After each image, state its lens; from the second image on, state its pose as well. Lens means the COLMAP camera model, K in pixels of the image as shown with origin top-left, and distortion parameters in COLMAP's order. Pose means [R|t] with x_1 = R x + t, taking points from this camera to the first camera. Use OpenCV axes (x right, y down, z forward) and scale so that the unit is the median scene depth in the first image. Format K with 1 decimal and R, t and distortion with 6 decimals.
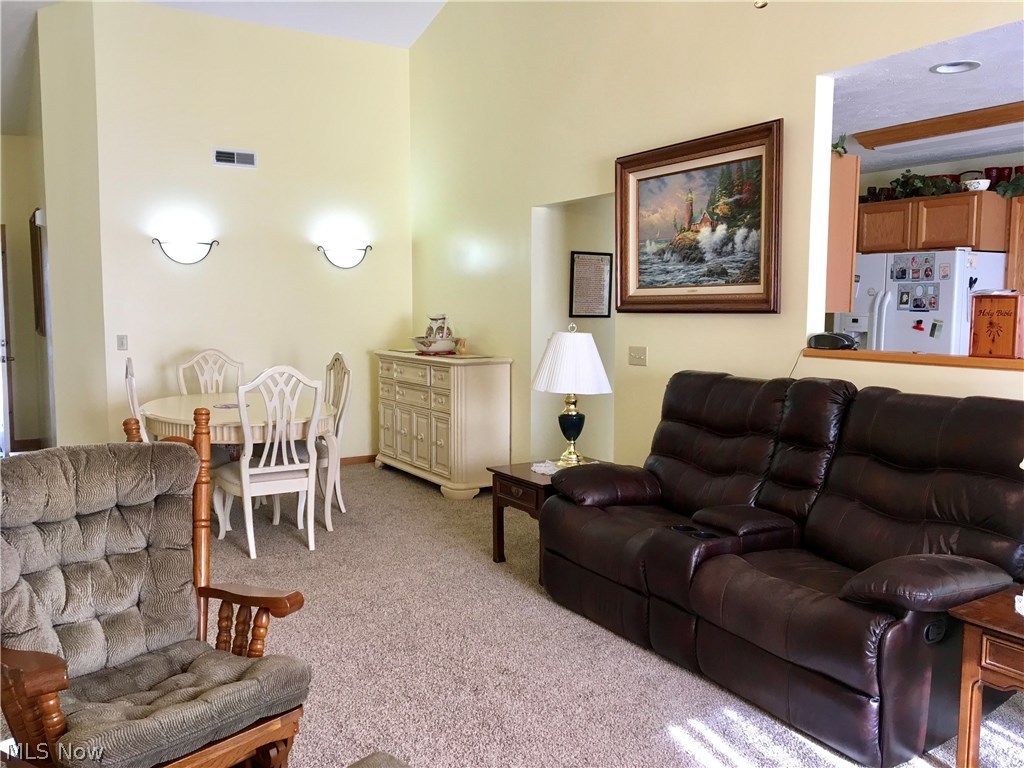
lens RADIAL K [[857.4, 0, 509.8], [0, 857.4, 384.4], [0, 0, 1]] dist [0.094737, -0.147098]
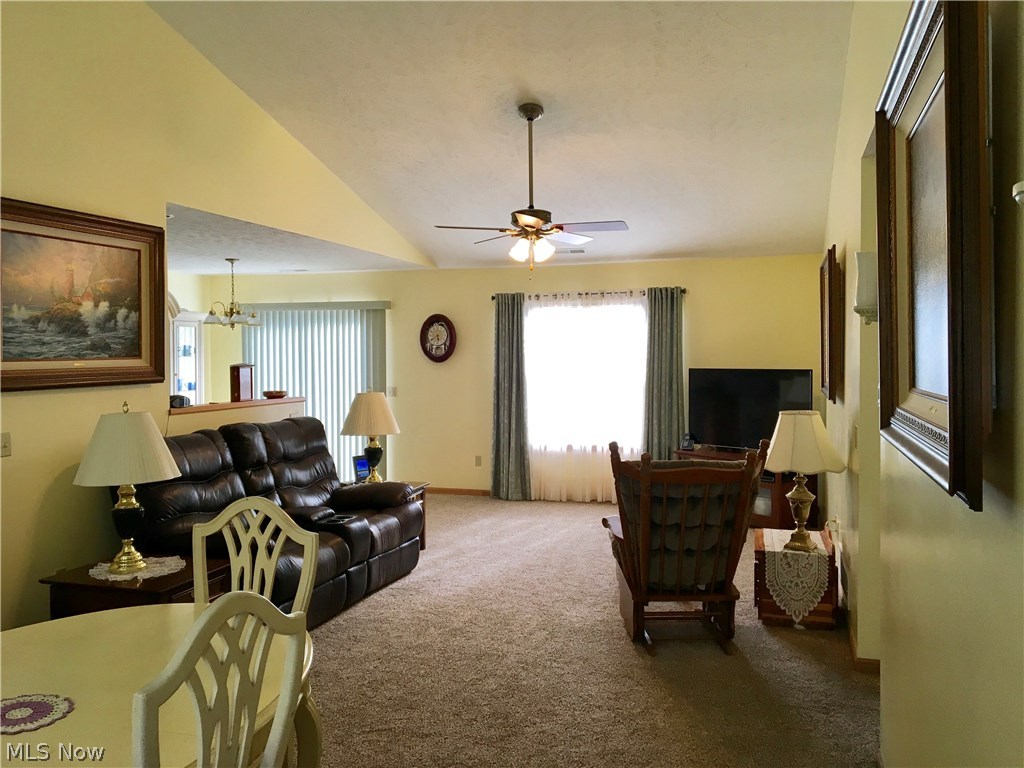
lens RADIAL K [[857.4, 0, 511.3], [0, 857.4, 377.2], [0, 0, 1]] dist [0.094737, -0.147098]
pose [[-0.660907, -0.019981, 0.750202, -0.819953], [0.074530, 0.992956, 0.092105, -0.144541], [-0.746758, 0.116785, -0.654762, 1.249677]]
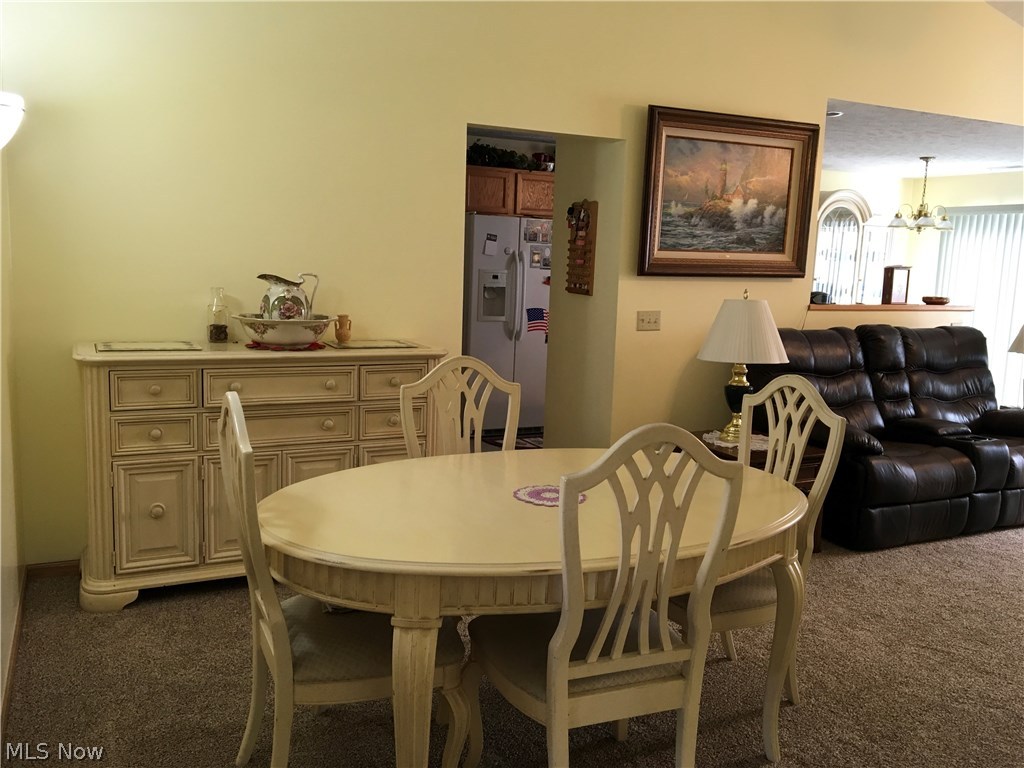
lens RADIAL K [[857.4, 0, 505.7], [0, 857.4, 383.5], [0, 0, 1]] dist [0.094737, -0.147098]
pose [[0.092987, -0.140524, 0.985701, -0.884790], [0.061618, 0.988905, 0.135168, -0.111407], [-0.993759, 0.048168, 0.100614, 1.145147]]
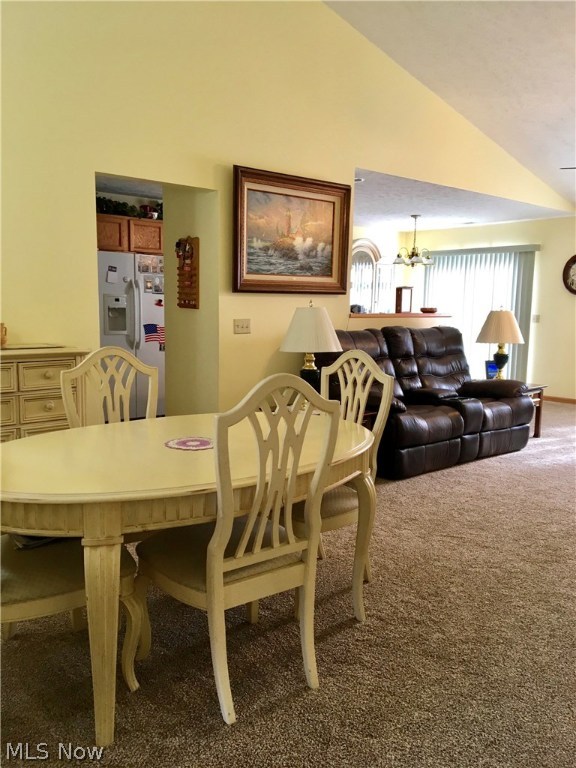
lens RADIAL K [[643.1, 0, 286.1], [0, 643.1, 388.8], [0, 0, 1]] dist [0.094737, -0.147098]
pose [[-0.168247, -0.133627, 0.976646, -0.884751], [0.078757, 0.985780, 0.148444, -0.085139], [-0.982594, 0.101893, -0.155330, 1.176935]]
